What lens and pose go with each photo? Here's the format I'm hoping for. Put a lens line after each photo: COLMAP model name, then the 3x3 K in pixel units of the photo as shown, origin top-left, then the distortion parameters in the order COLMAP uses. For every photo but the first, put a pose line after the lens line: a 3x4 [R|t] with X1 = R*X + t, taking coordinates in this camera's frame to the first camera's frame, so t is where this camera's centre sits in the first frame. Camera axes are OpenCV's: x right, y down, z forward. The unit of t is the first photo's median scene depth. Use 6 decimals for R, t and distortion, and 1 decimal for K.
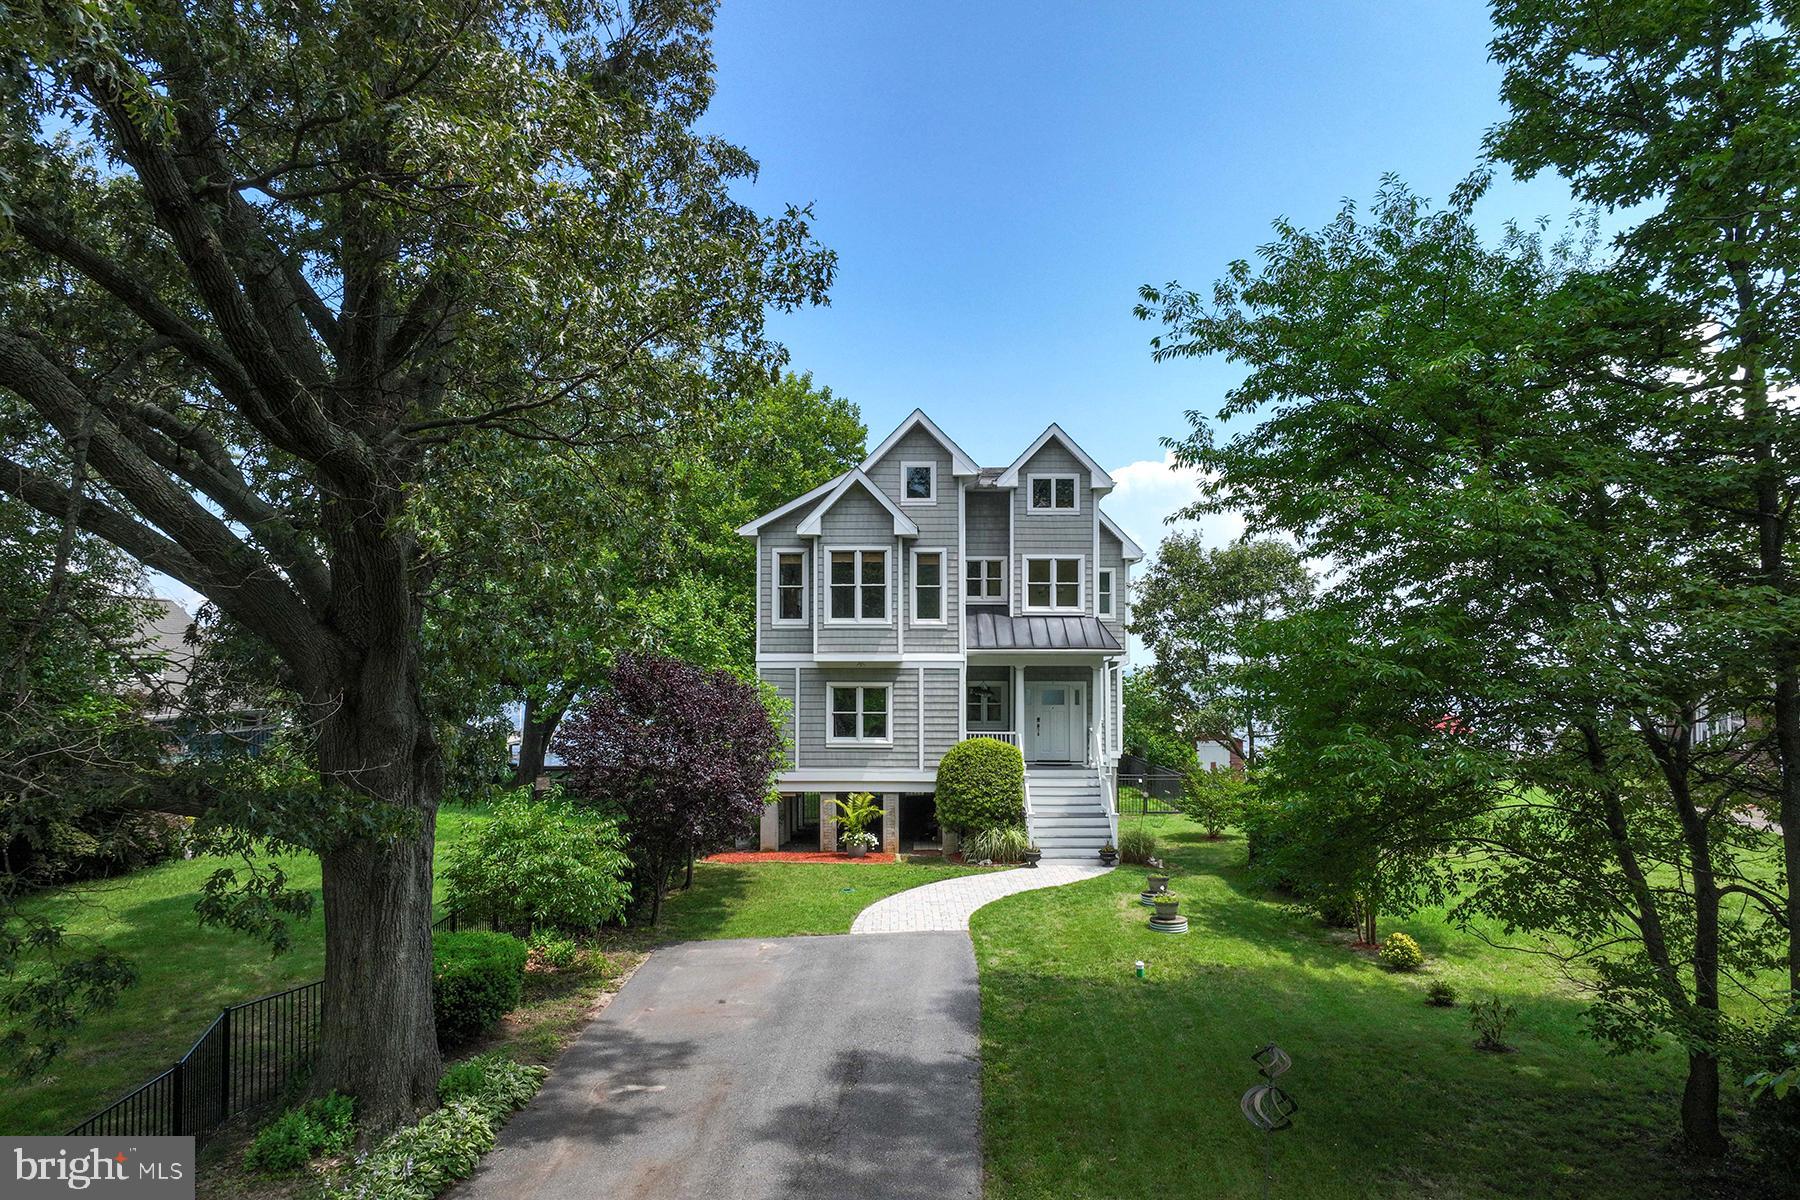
lens RADIAL K [[1265.4, 0, 900.3], [0, 1265.4, 535.6], [0, 0, 1]] dist [-0.002081, 0.022786]
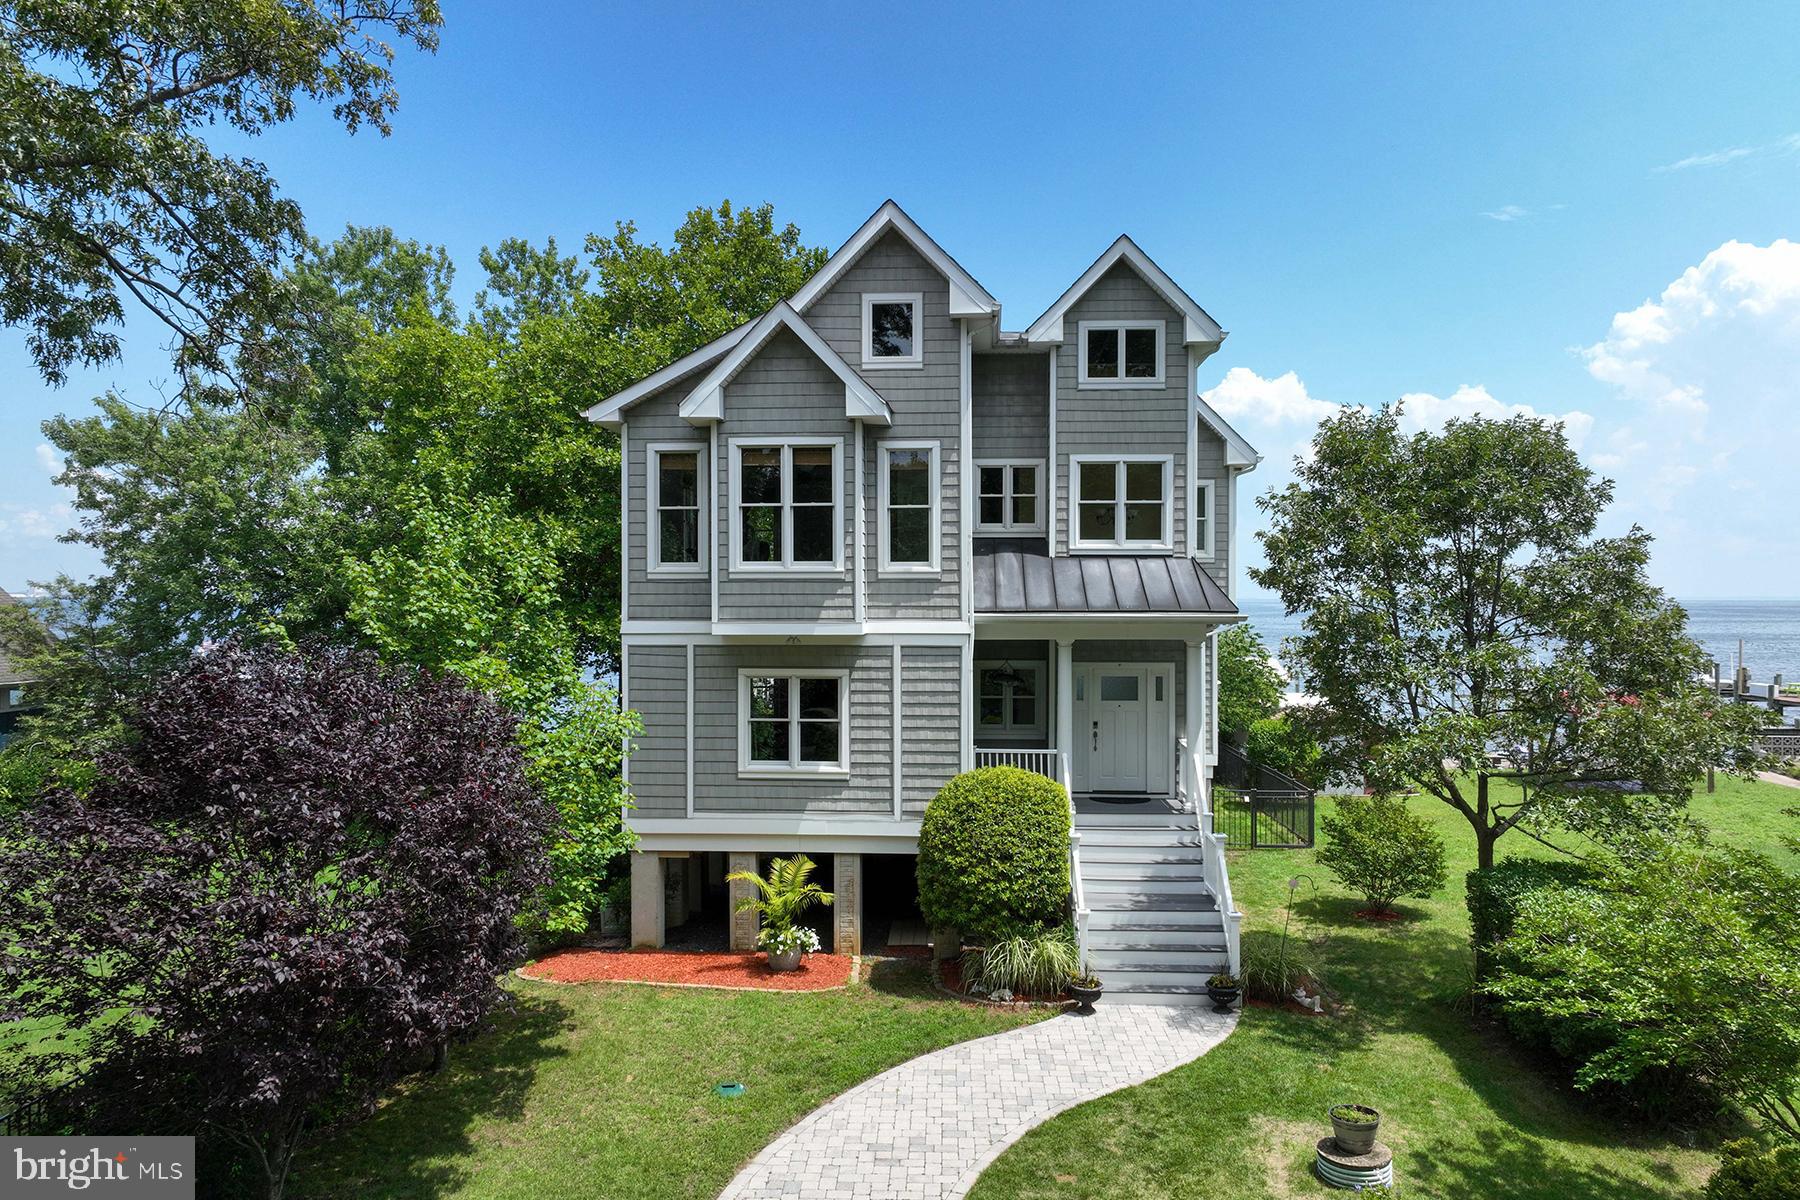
lens RADIAL K [[1265.4, 0, 900.3], [0, 1265.4, 535.6], [0, 0, 1]] dist [-0.002081, 0.022786]
pose [[0.999217, -0.003022, -0.039457, 0.041554], [0.005200, 0.998461, 0.055216, 0.020958], [0.039229, -0.055378, 0.997695, 0.414660]]
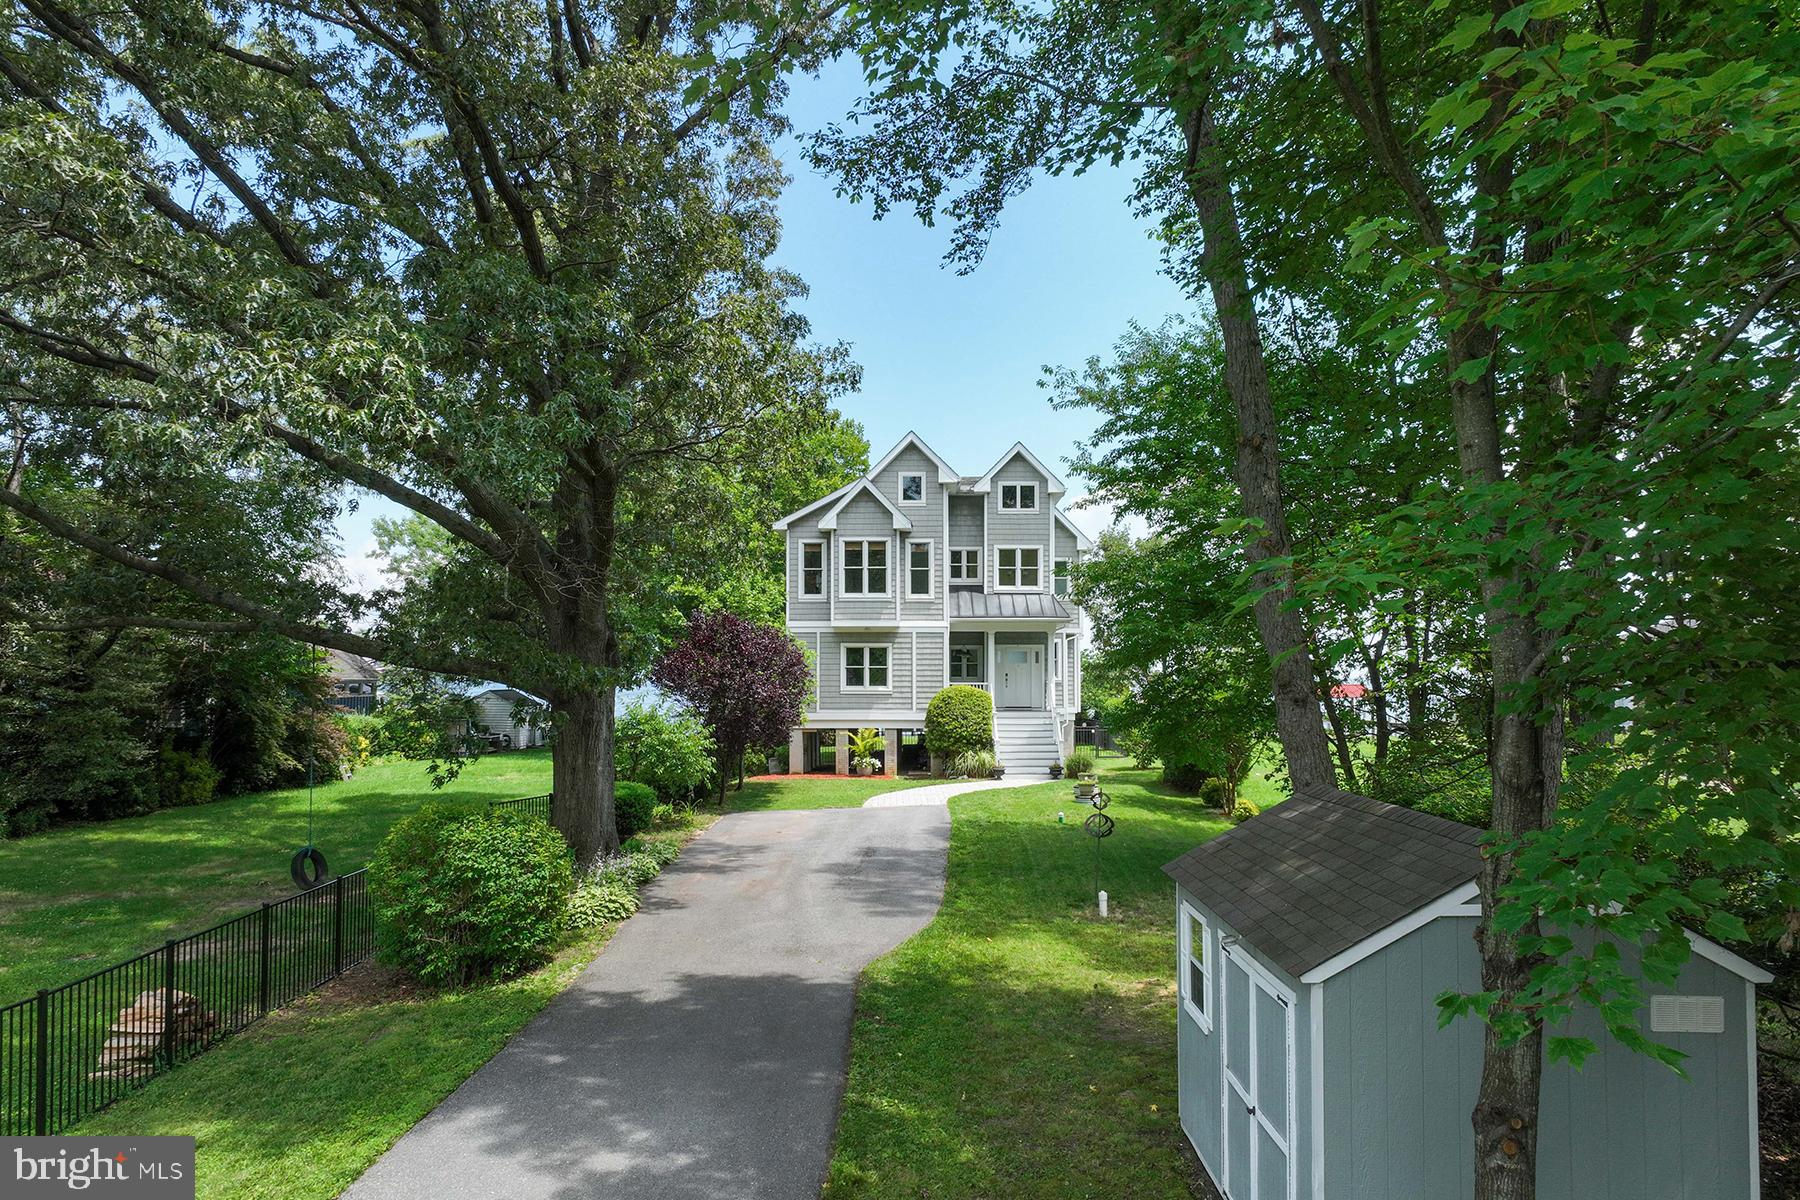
lens RADIAL K [[1265.4, 0, 900.3], [0, 1265.4, 535.6], [0, 0, 1]] dist [-0.002081, 0.022786]
pose [[0.999999, -0.000402, 0.001546, 0.000448], [0.000414, 0.999972, -0.007414, 0.015859], [-0.001543, 0.007414, 0.999971, -0.290194]]
